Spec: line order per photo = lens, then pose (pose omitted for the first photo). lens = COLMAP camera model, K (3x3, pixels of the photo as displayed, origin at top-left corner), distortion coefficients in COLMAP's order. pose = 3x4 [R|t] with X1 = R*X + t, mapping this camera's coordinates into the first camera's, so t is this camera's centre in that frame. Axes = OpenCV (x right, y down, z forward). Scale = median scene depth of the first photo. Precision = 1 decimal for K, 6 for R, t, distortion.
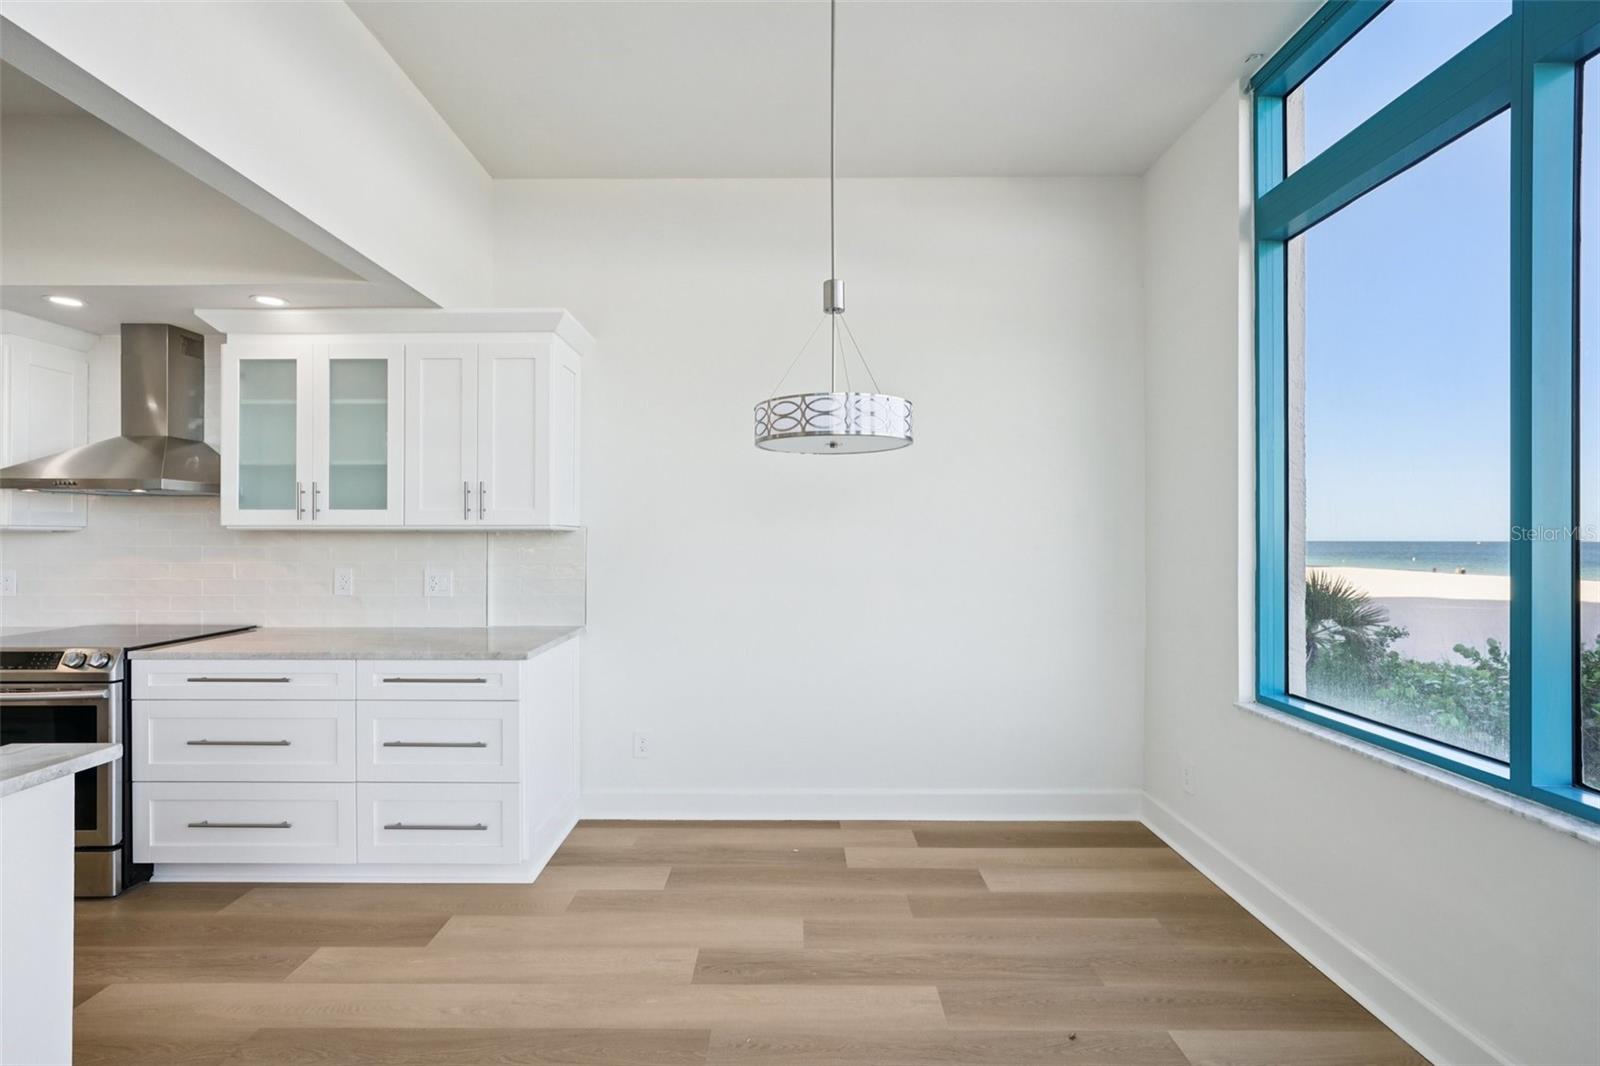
lens RADIAL K [[678.4, 0, 787.1], [0, 678.4, 533.9], [0, 0, 1]] dist [-0.001686, 0.002732]
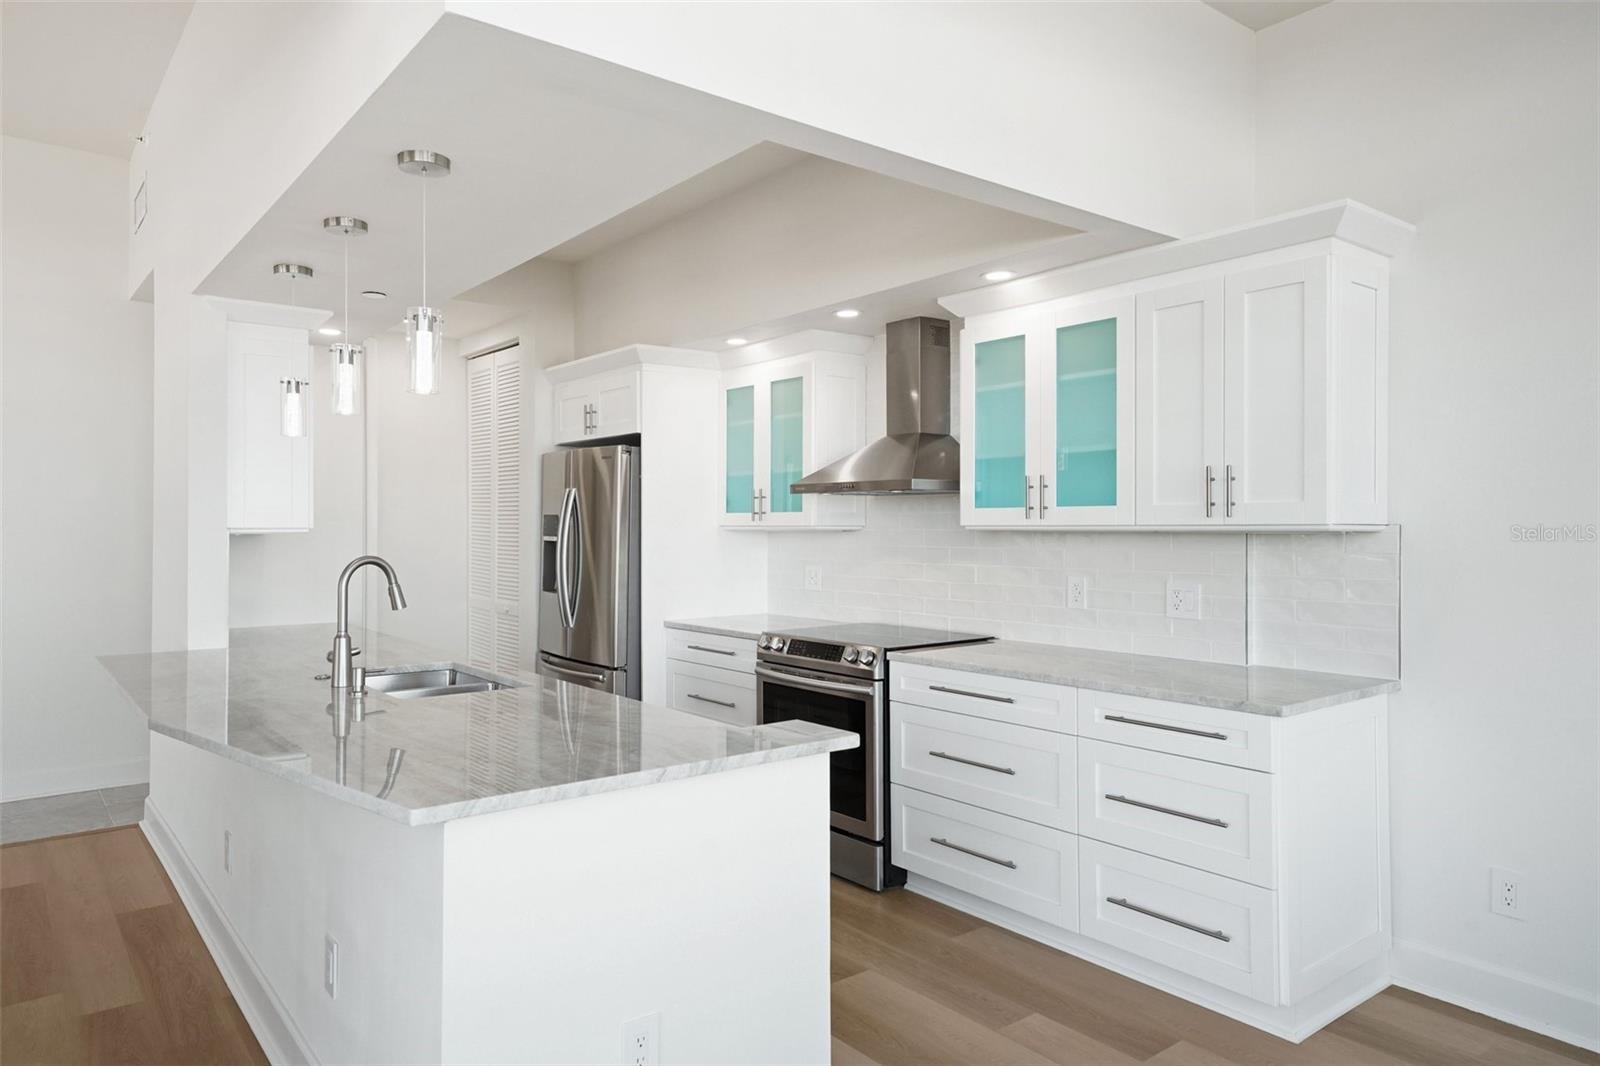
lens RADIAL K [[1009.4, 0, 809.6], [0, 1009.4, 528.5], [0, 0, 1]] dist [0.027922, -0.000777]
pose [[0.639988, -0.000777, -0.768385, 0.102972], [0.000829, 1.000000, -0.000321, -0.009156], [0.768385, -0.000432, 0.639988, -0.045578]]
